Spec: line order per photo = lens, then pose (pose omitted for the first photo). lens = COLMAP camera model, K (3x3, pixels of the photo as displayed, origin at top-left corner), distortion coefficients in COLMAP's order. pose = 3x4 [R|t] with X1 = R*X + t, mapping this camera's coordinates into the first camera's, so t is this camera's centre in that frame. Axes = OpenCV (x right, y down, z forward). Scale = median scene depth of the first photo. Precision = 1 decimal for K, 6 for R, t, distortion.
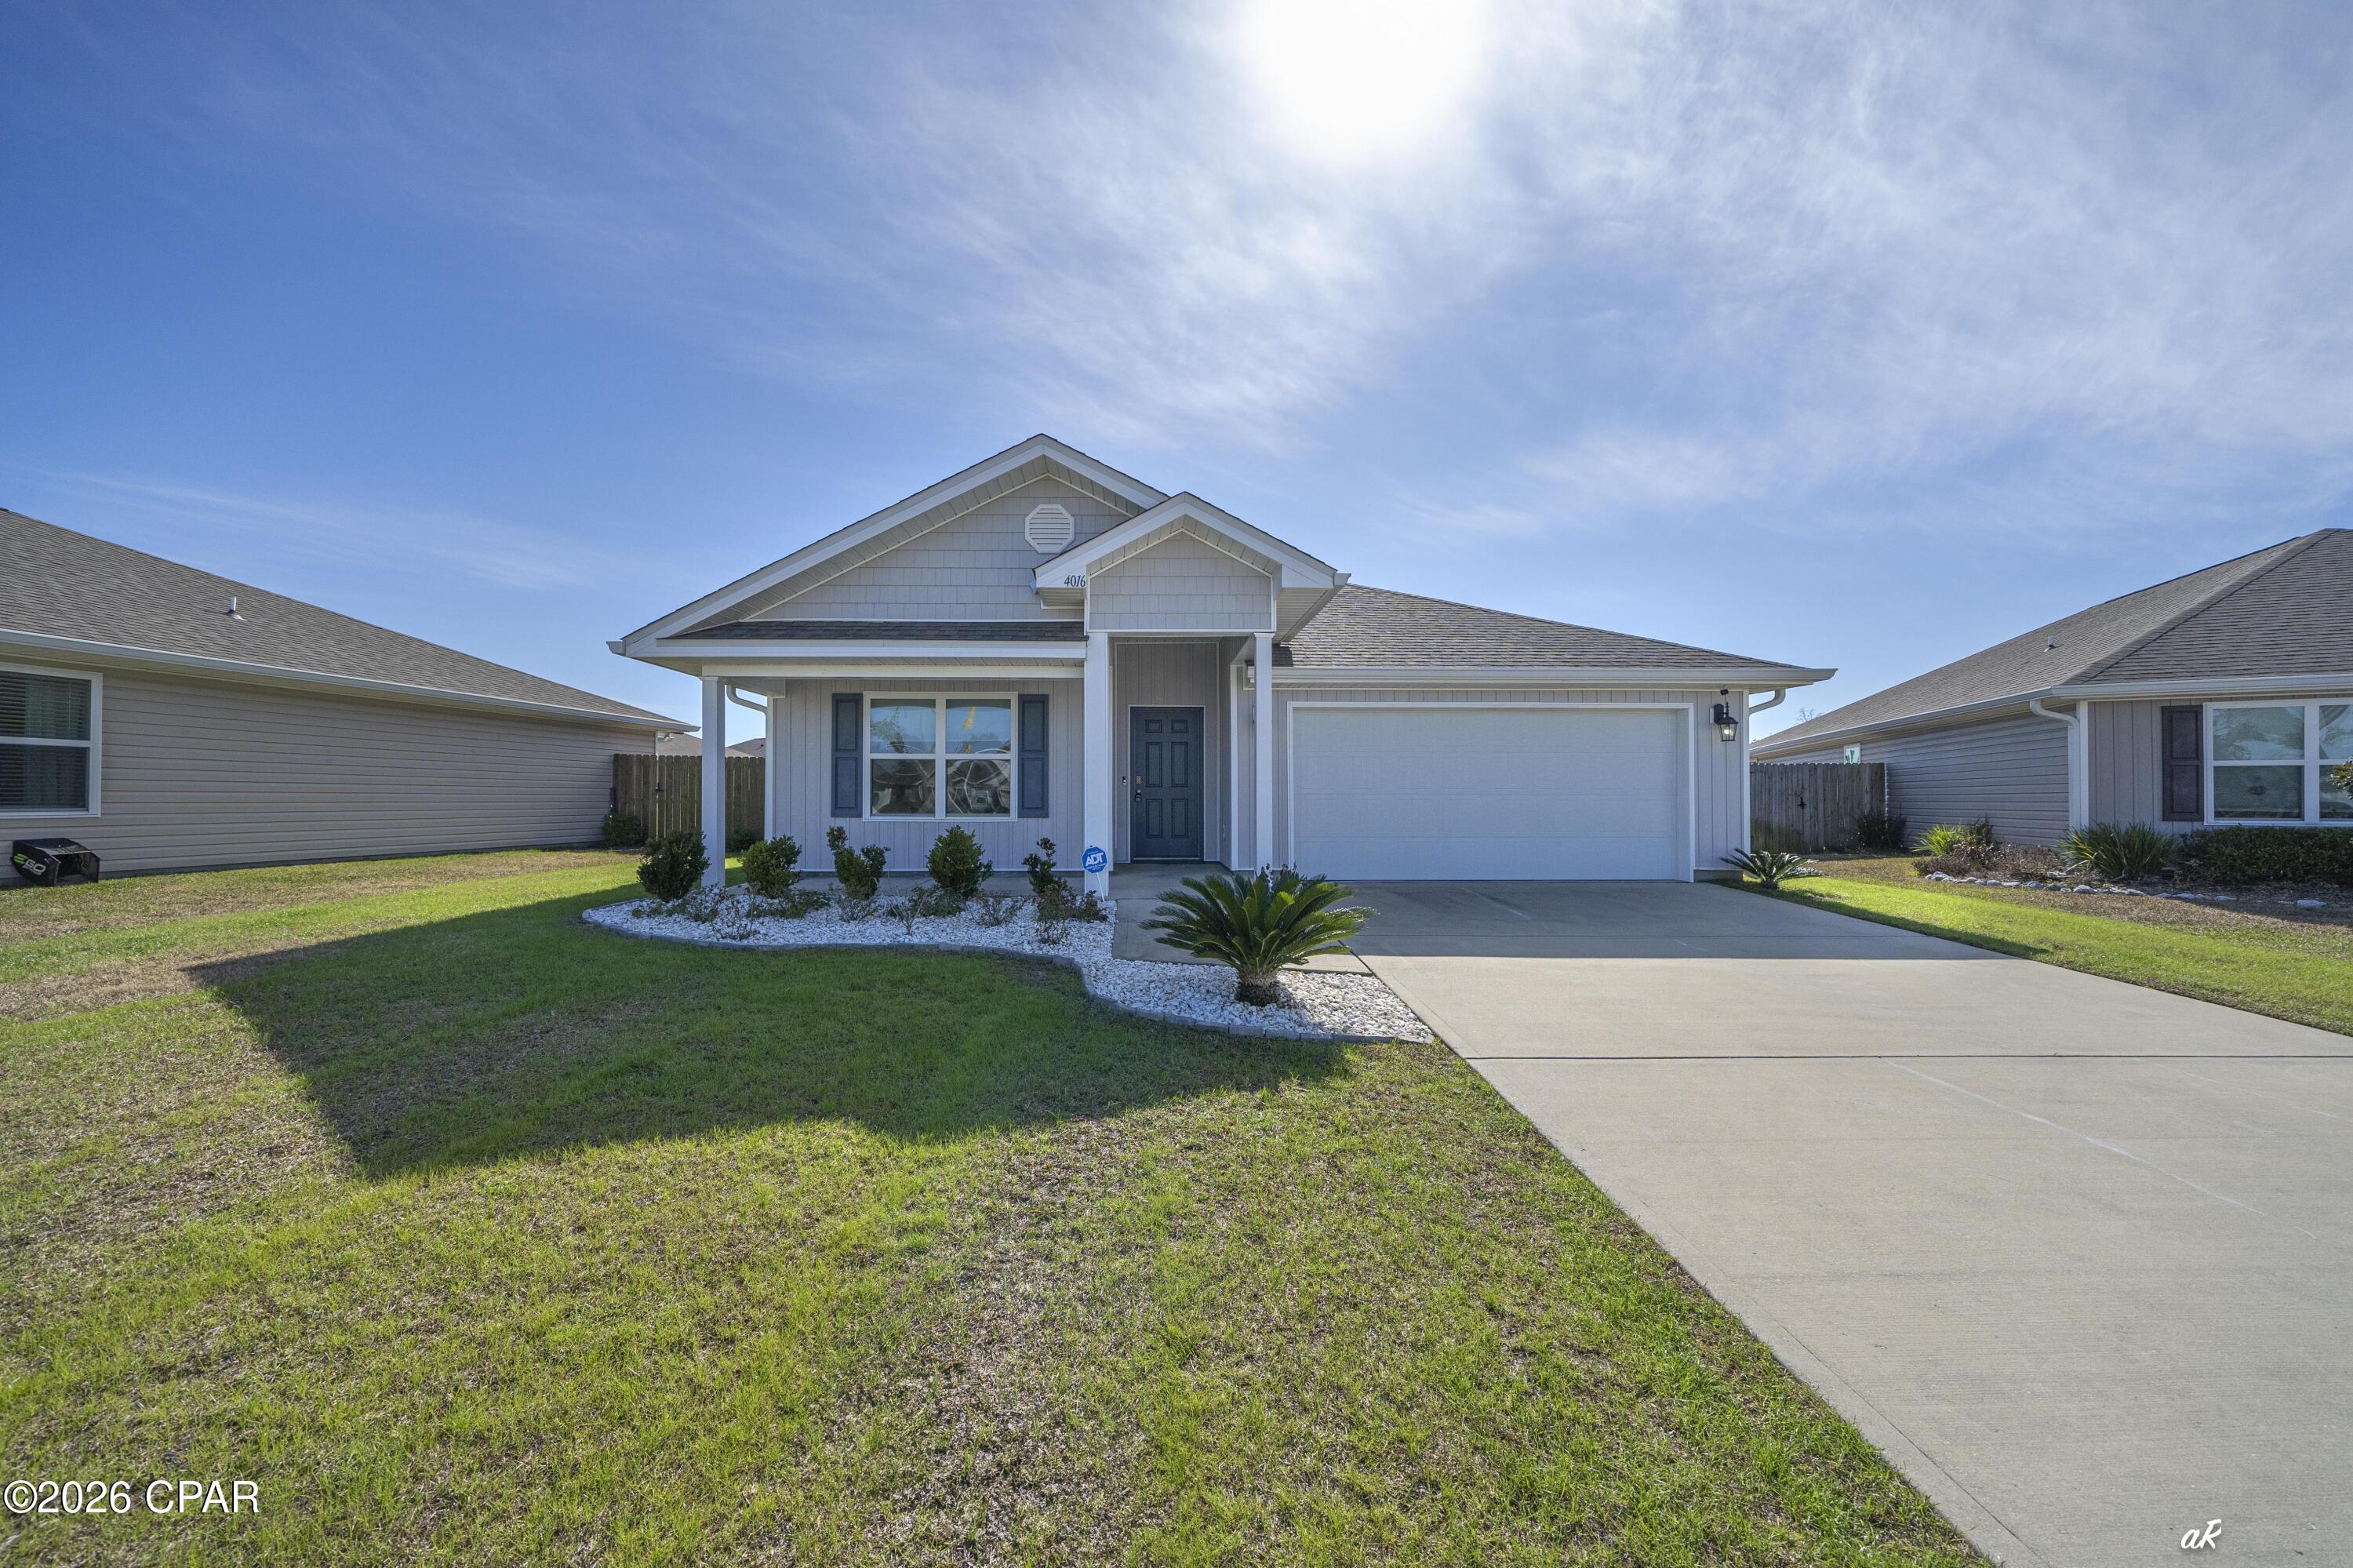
lens RADIAL K [[810.8, 0, 1176.5], [0, 810.8, 784.0], [0, 0, 1]] dist [-0.001454, -0.000060]
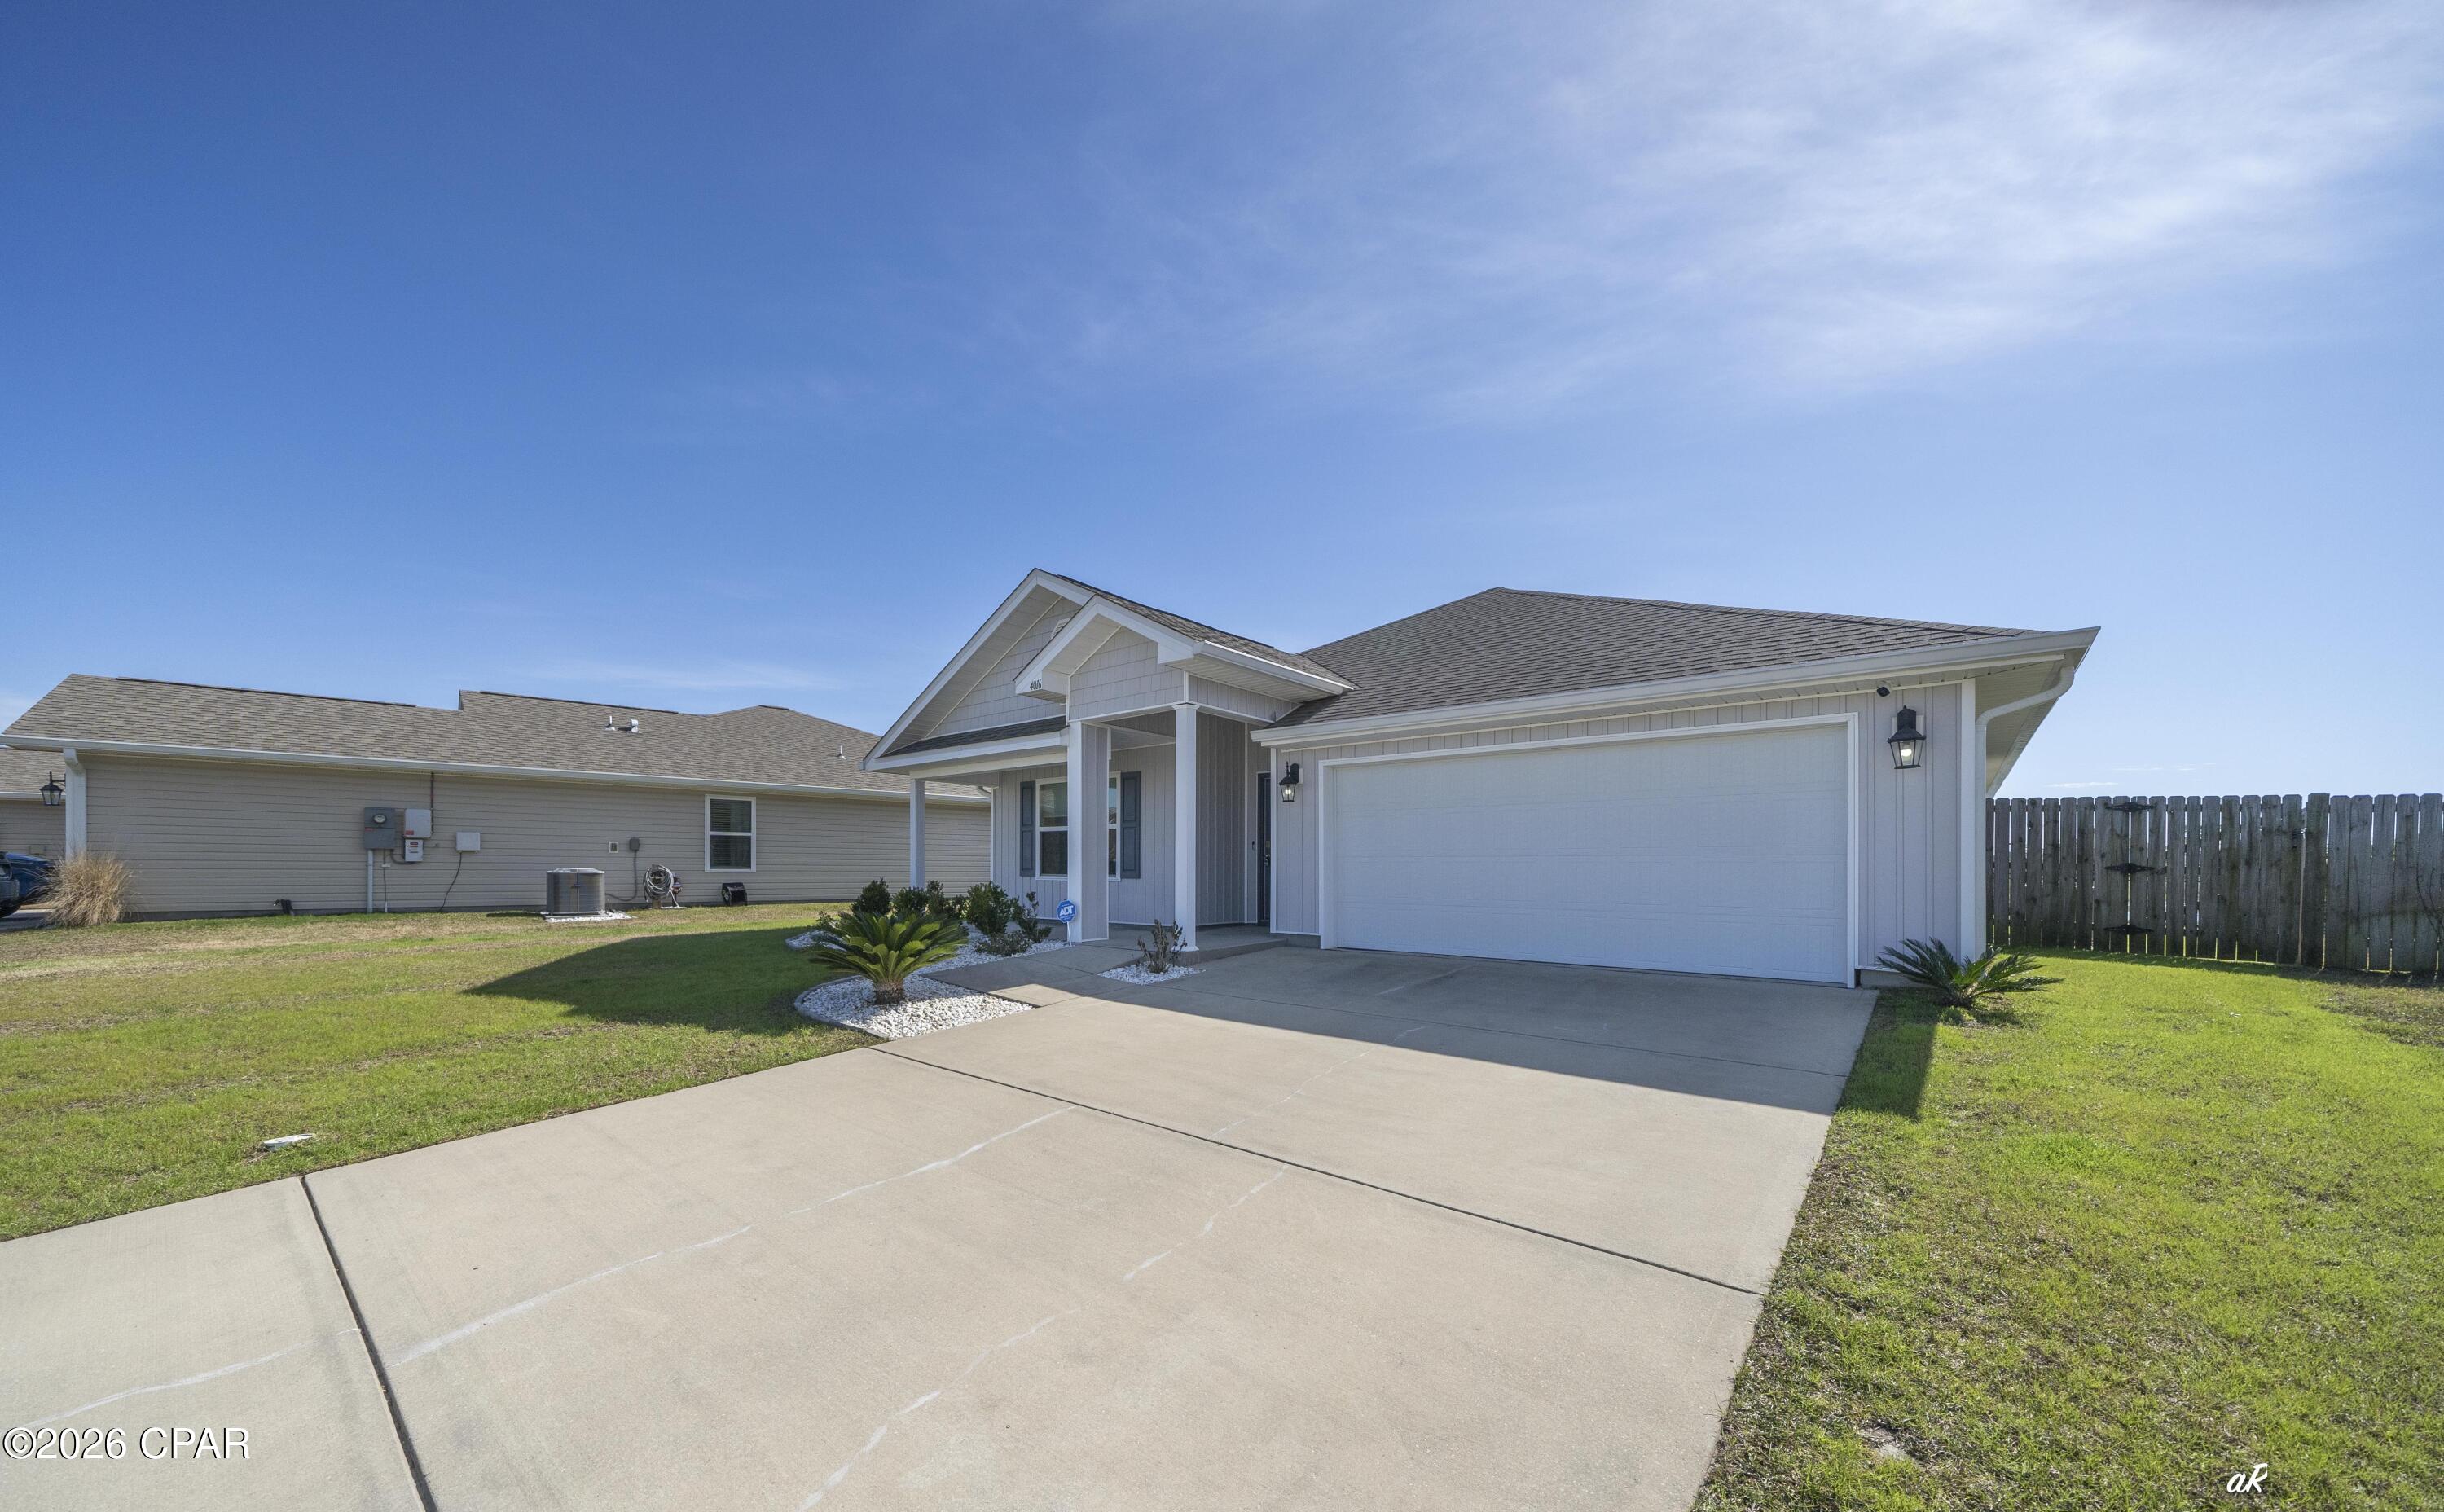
lens RADIAL K [[873.5, 0, 1219.8], [0, 873.5, 860.6], [0, 0, 1]] dist [0.001607, 0.000093]
pose [[0.752276, -0.003640, -0.658838, 0.852890], [0.010724, 0.999920, 0.006721, 0.010773], [0.658761, -0.012121, 0.752255, 0.160268]]
